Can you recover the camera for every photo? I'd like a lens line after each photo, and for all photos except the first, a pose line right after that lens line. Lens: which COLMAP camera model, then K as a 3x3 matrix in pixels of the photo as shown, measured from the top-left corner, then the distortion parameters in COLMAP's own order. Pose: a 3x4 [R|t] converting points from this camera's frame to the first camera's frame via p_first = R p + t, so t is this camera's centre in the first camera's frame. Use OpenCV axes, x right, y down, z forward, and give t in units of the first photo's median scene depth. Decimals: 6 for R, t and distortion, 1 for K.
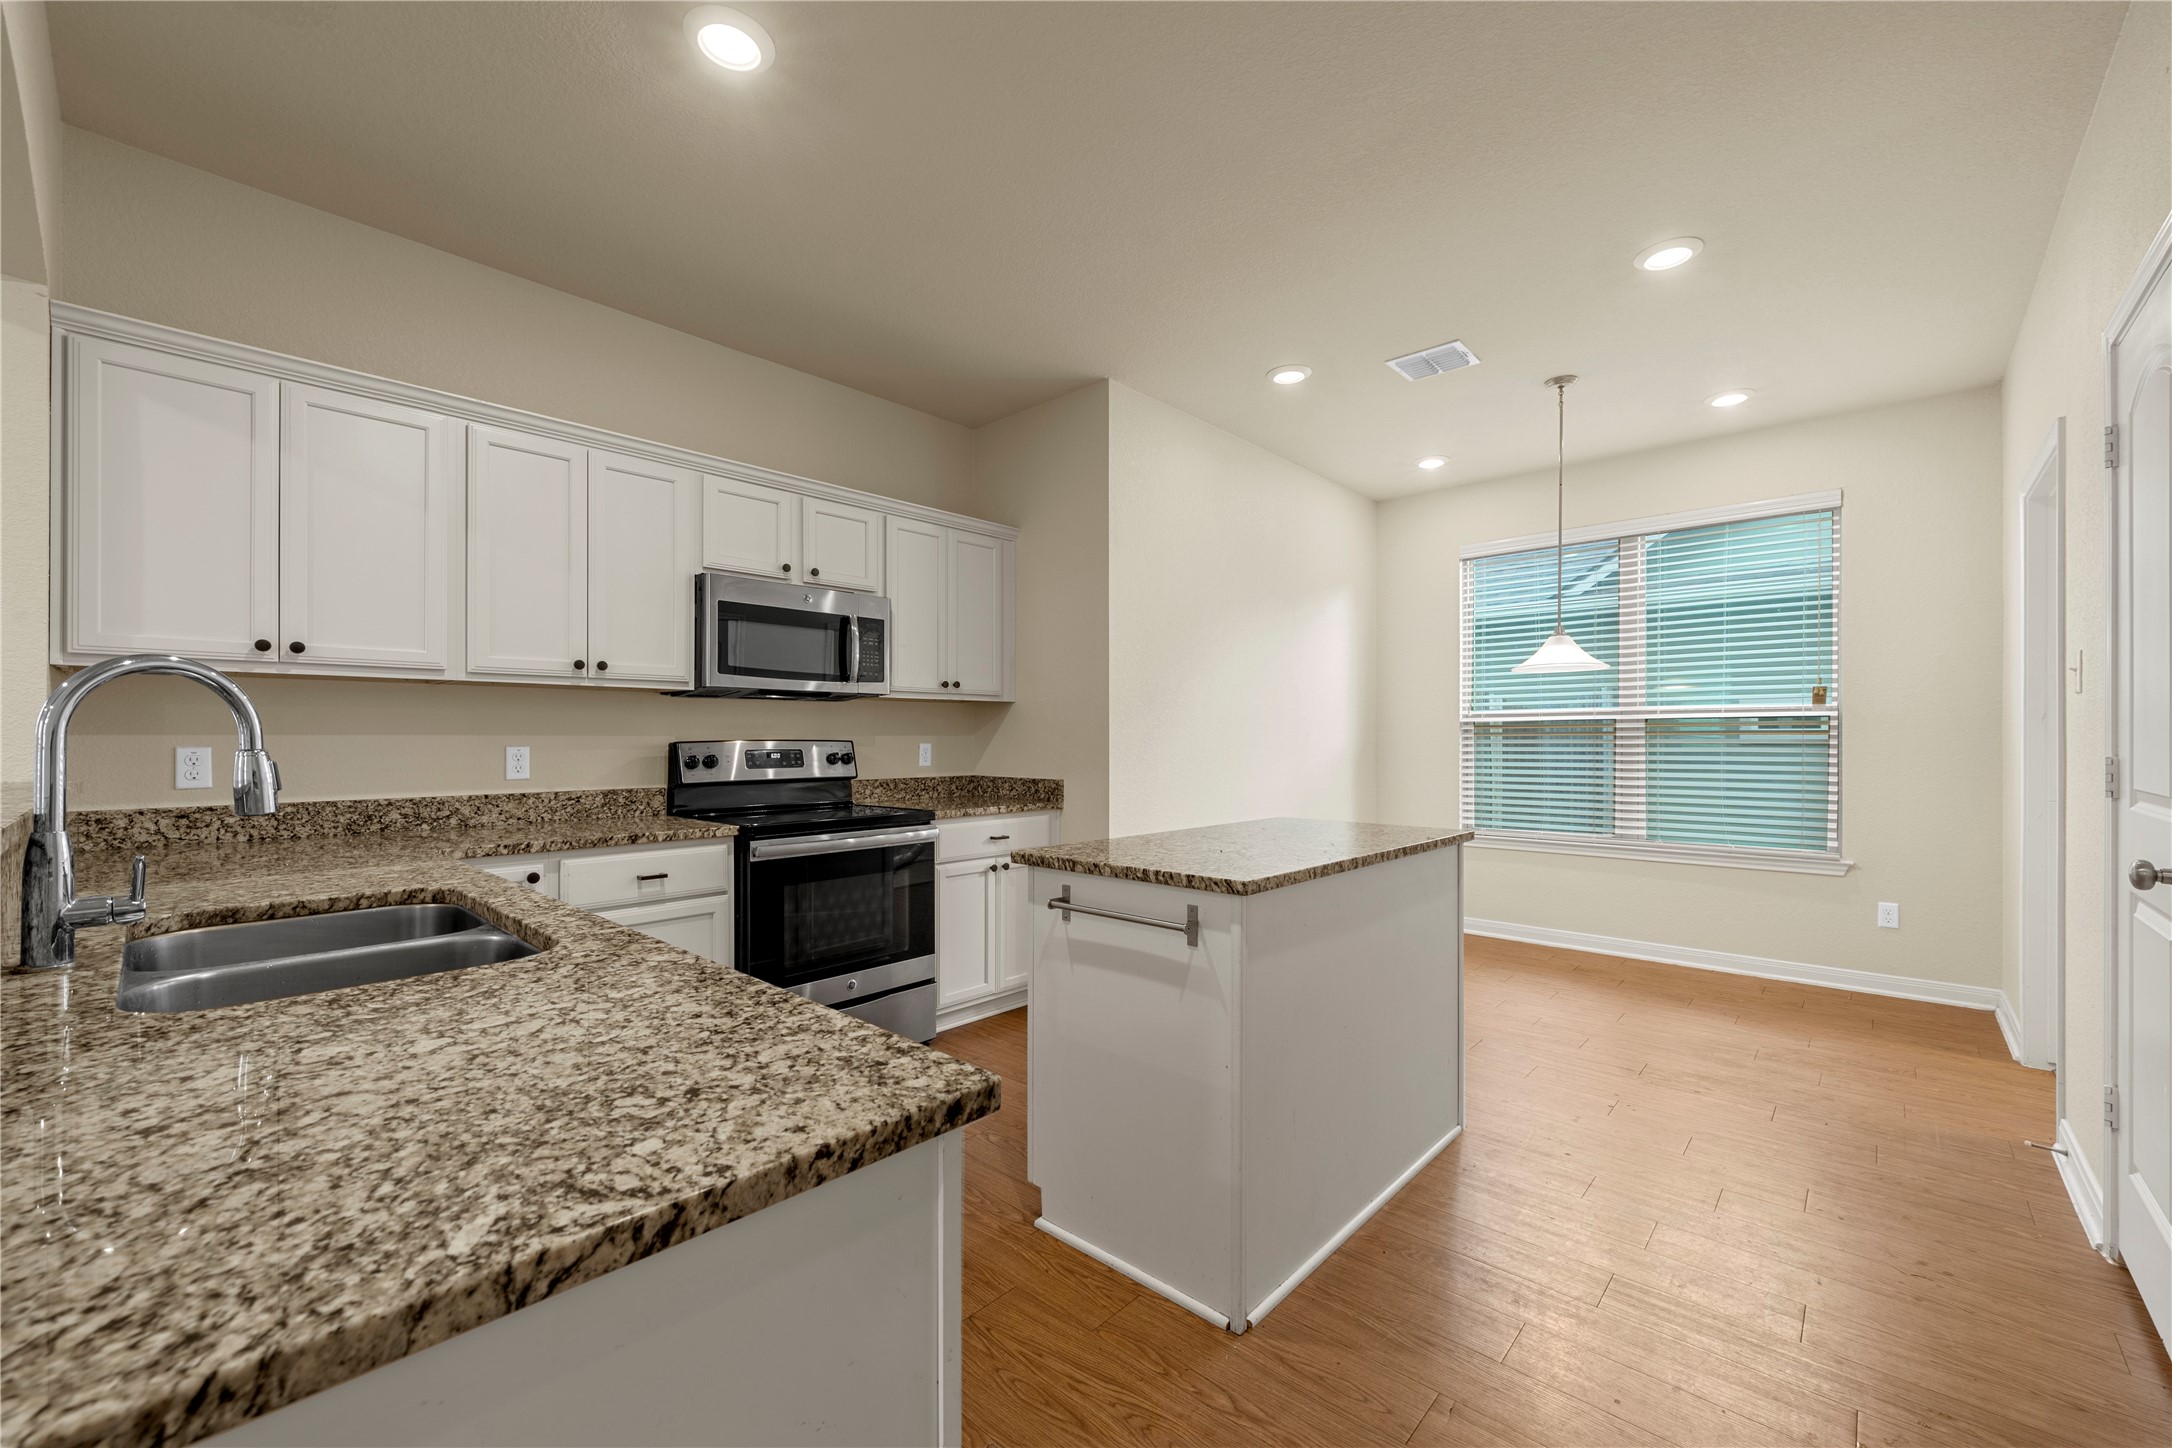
lens RADIAL K [[849.9, 0, 1098.4], [0, 849.9, 733.2], [0, 0, 1]] dist [-0.000919, 0.000240]
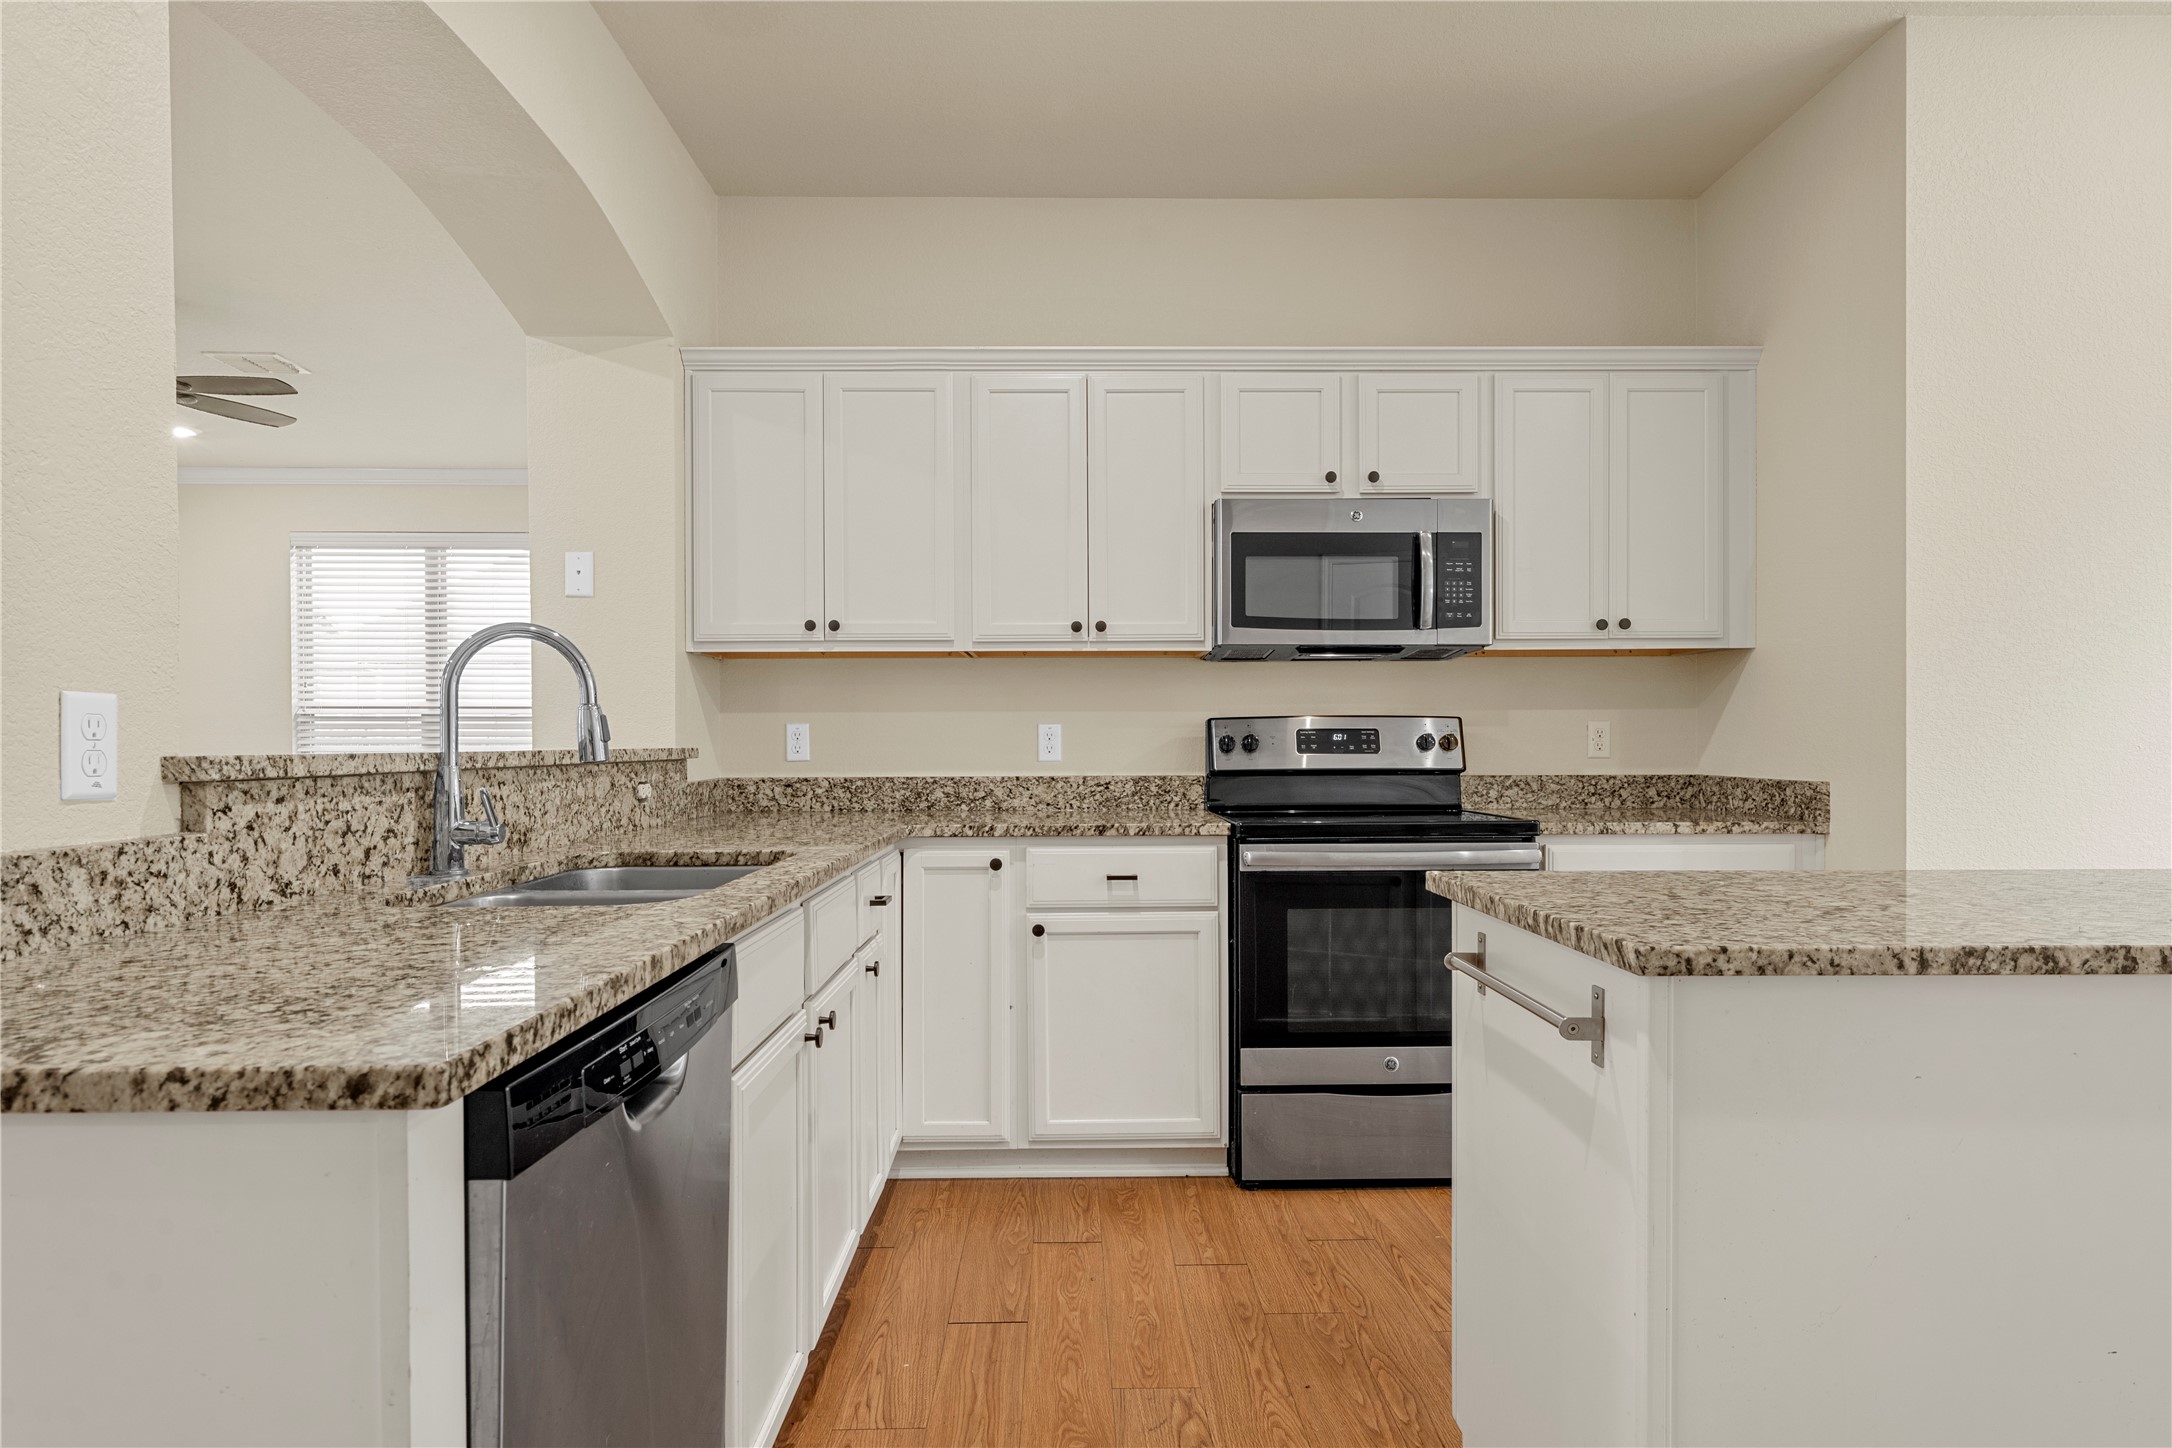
lens RADIAL K [[1194.6, 0, 1115.0], [0, 1194.6, 745.0], [0, 0, 1]] dist [0.005518, -0.001116]
pose [[0.695040, -0.000024, -0.718971, 0.282667], [0.008355, 0.999933, 0.008044, 0.029482], [0.718923, -0.011598, 0.694993, 0.181220]]
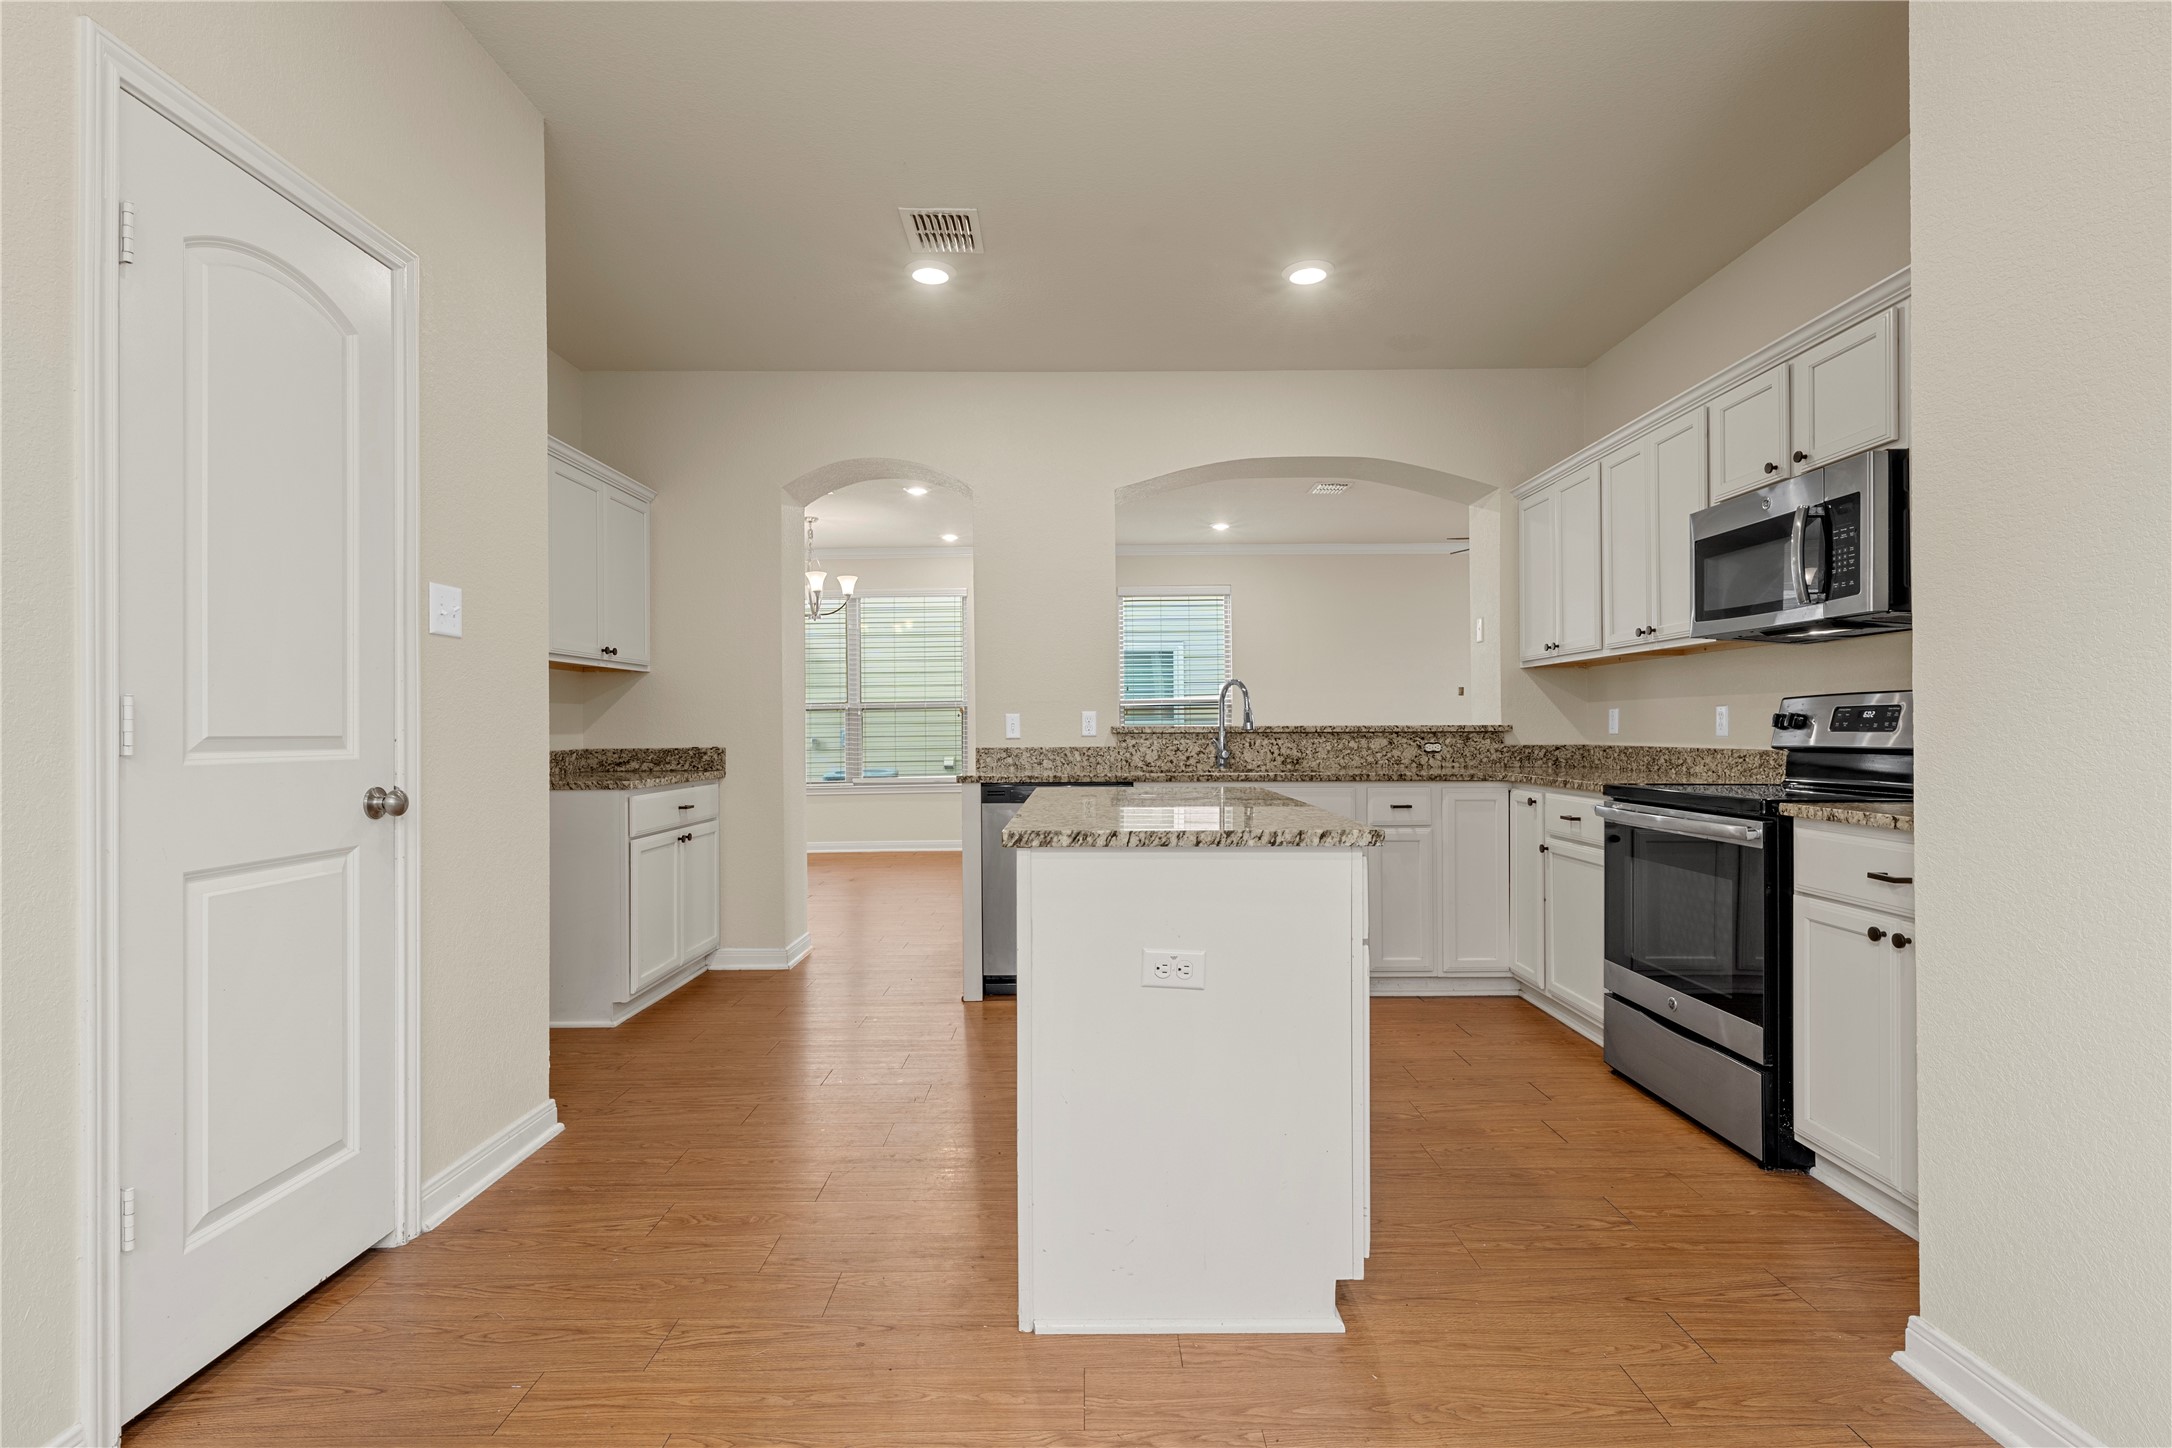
lens RADIAL K [[1060.1, 0, 1084.3], [0, 1060.1, 712.9], [0, 0, 1]] dist [0.002731, 0.000257]
pose [[-0.741828, -0.006545, -0.670559, 0.860329], [0.008605, 0.999777, -0.019279, 0.045993], [0.670535, -0.020072, -0.741606, 1.520739]]
